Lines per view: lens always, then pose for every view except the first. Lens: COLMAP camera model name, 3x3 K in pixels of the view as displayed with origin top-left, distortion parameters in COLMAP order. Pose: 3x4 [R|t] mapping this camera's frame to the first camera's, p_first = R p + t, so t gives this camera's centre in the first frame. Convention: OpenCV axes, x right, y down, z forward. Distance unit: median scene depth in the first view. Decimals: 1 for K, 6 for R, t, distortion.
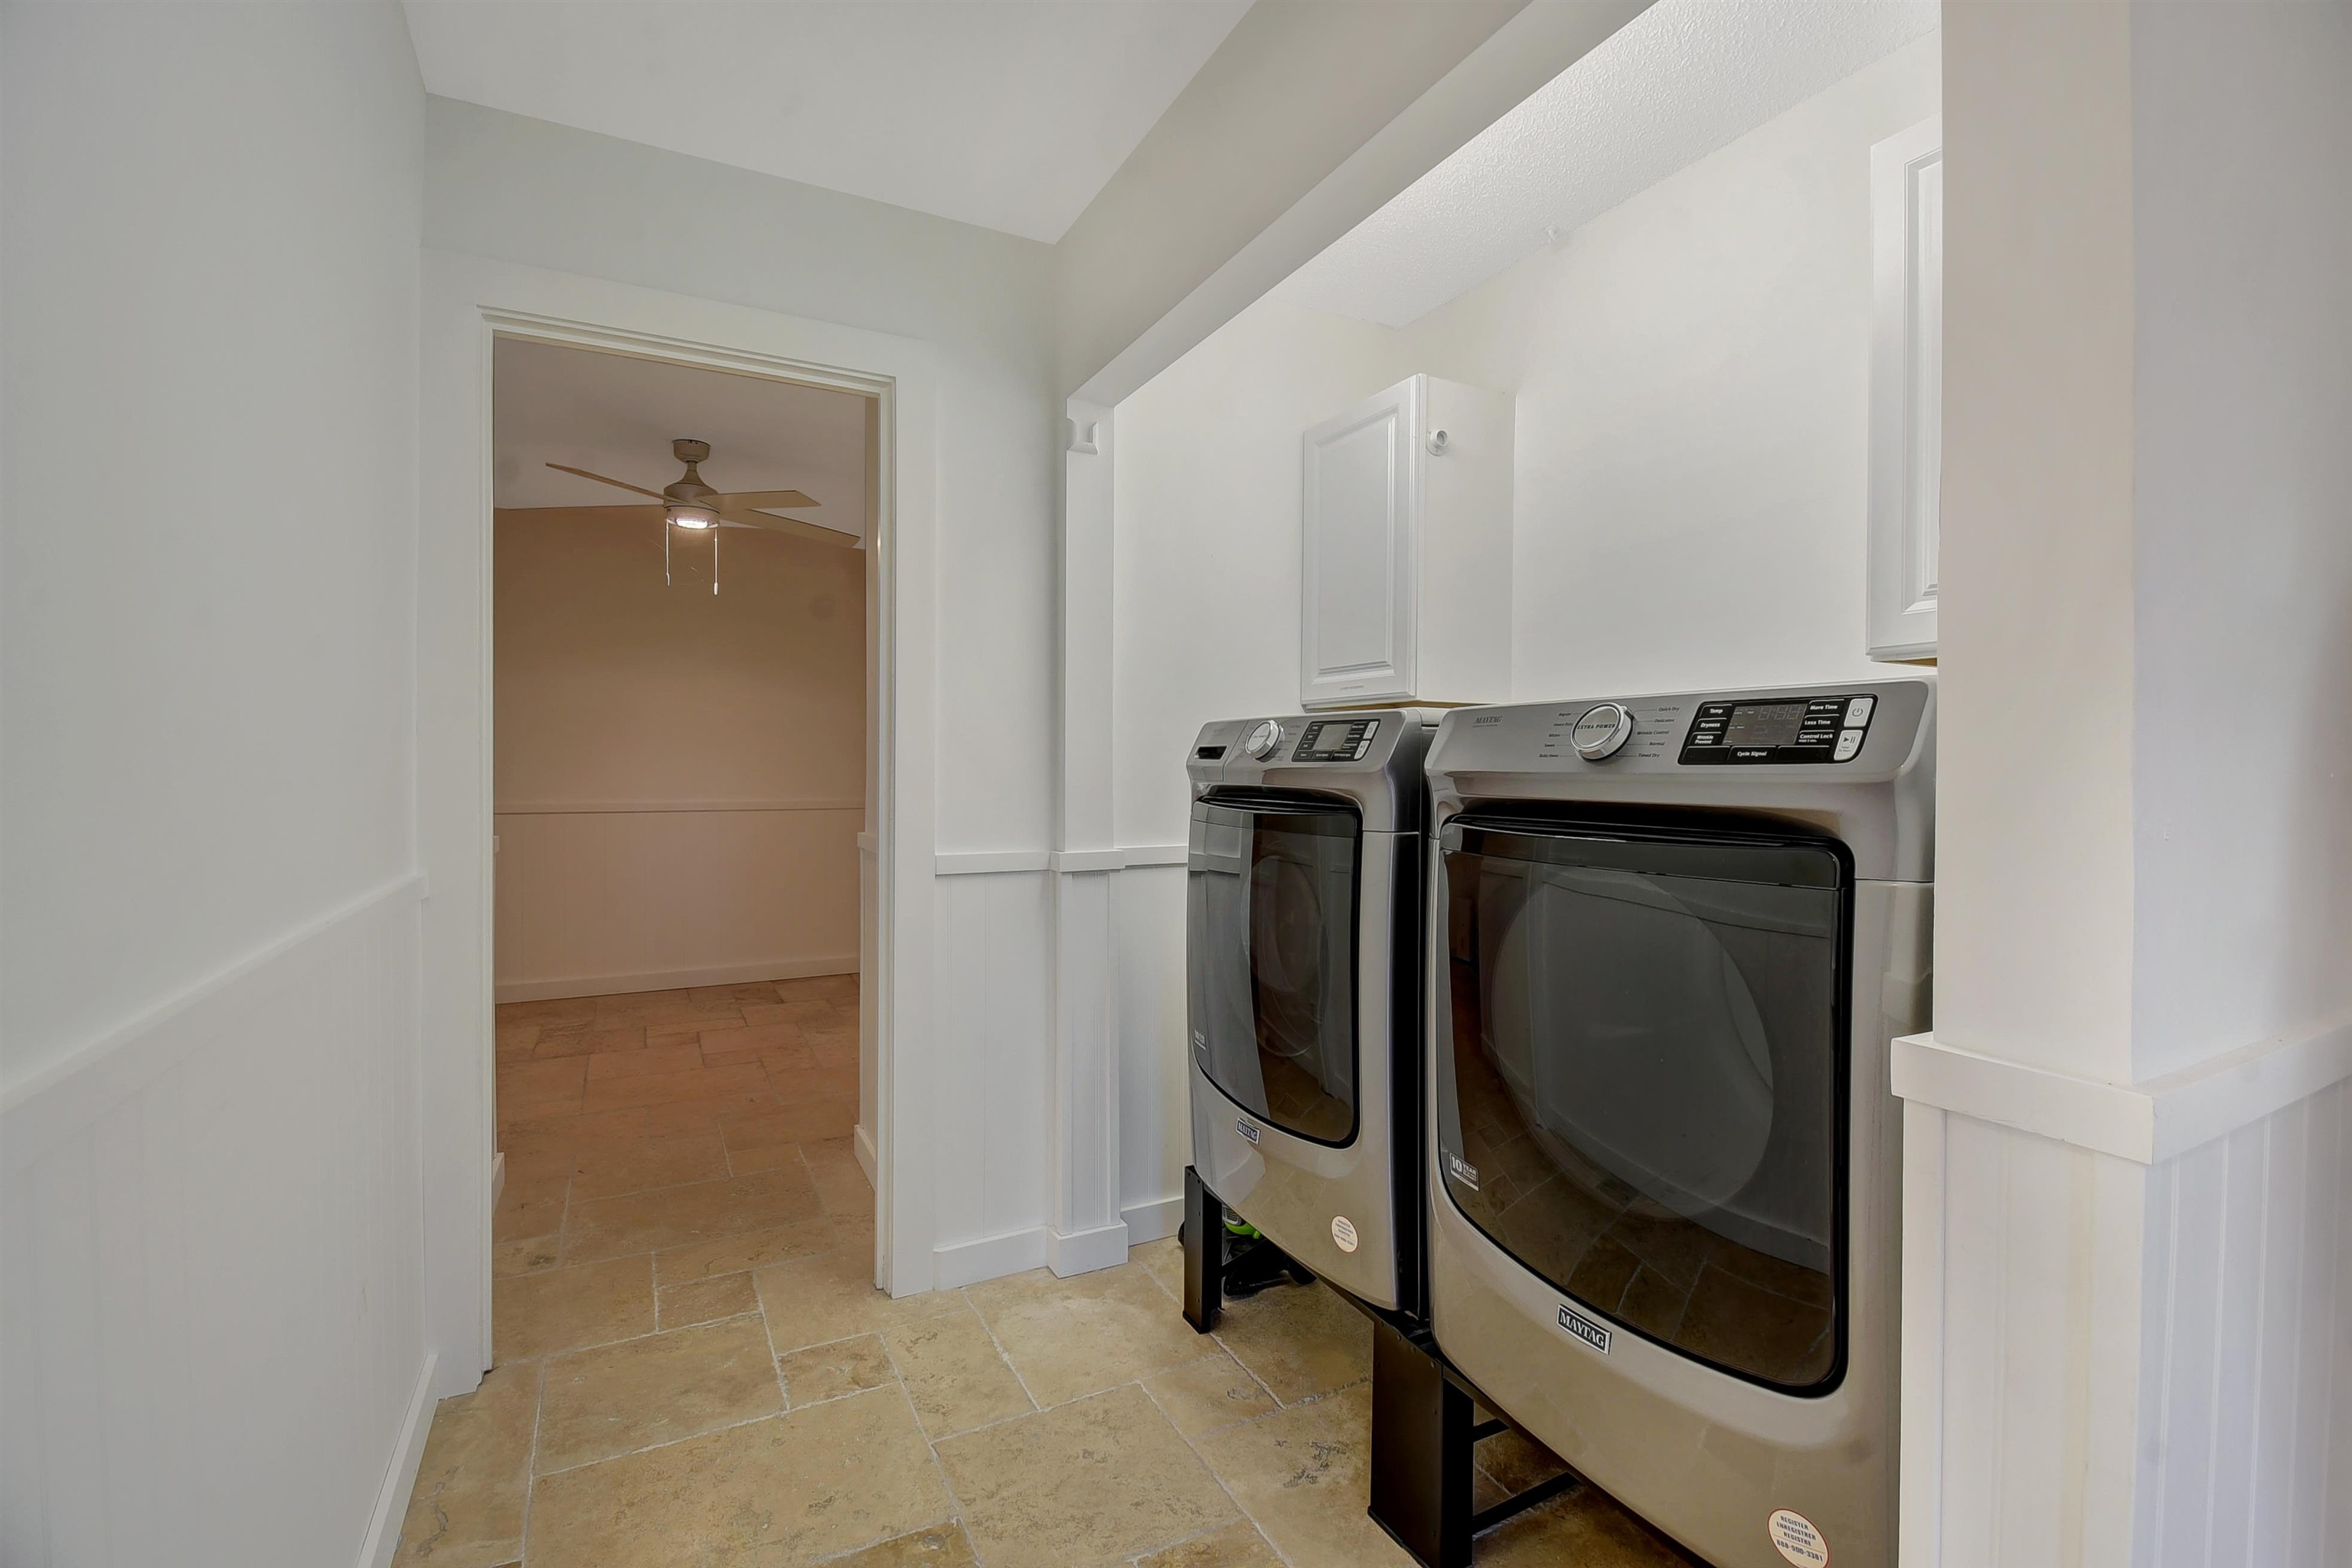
lens RADIAL K [[1025.9, 0, 1185.7], [0, 1025.9, 775.0], [0, 0, 1]] dist [0.002411, 0.000112]
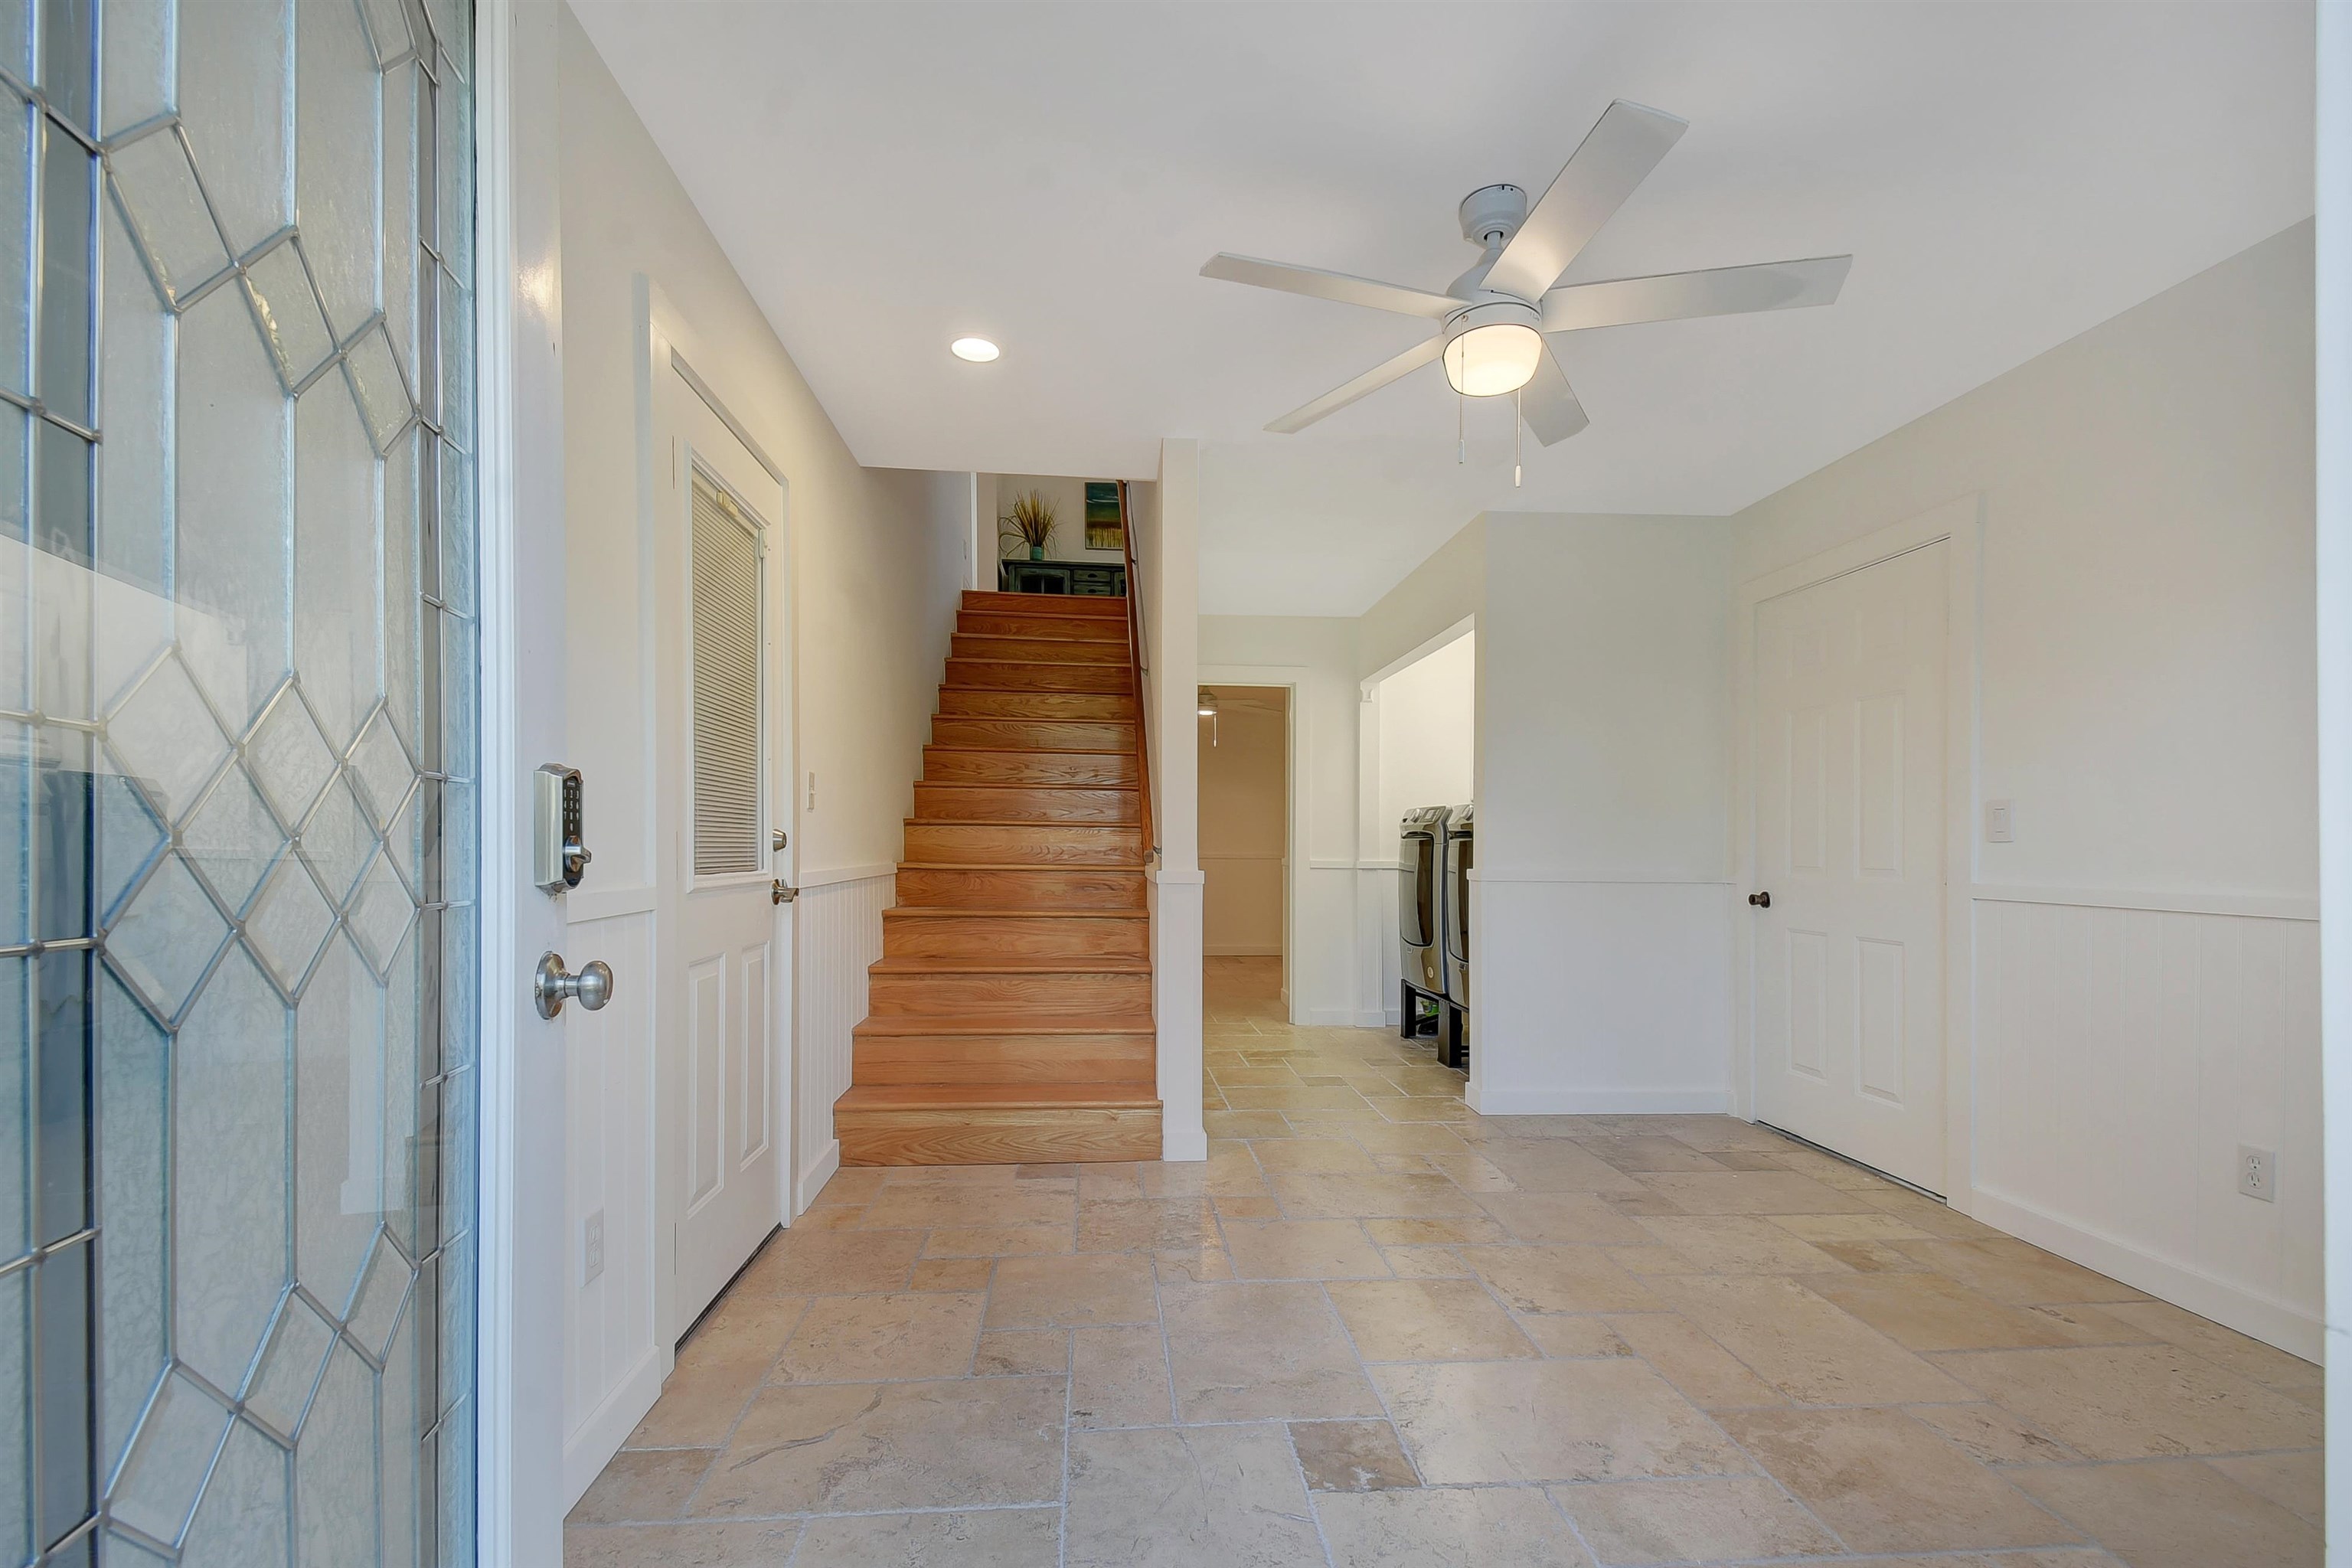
lens RADIAL K [[1025.9, 0, 1191.0], [0, 1025.9, 833.1], [0, 0, 1]] dist [0.002411, 0.000112]
pose [[0.920931, -0.006261, -0.389676, 0.501246], [0.003255, 0.999960, -0.008374, 0.027115], [0.389712, 0.006443, 0.920914, -1.551214]]
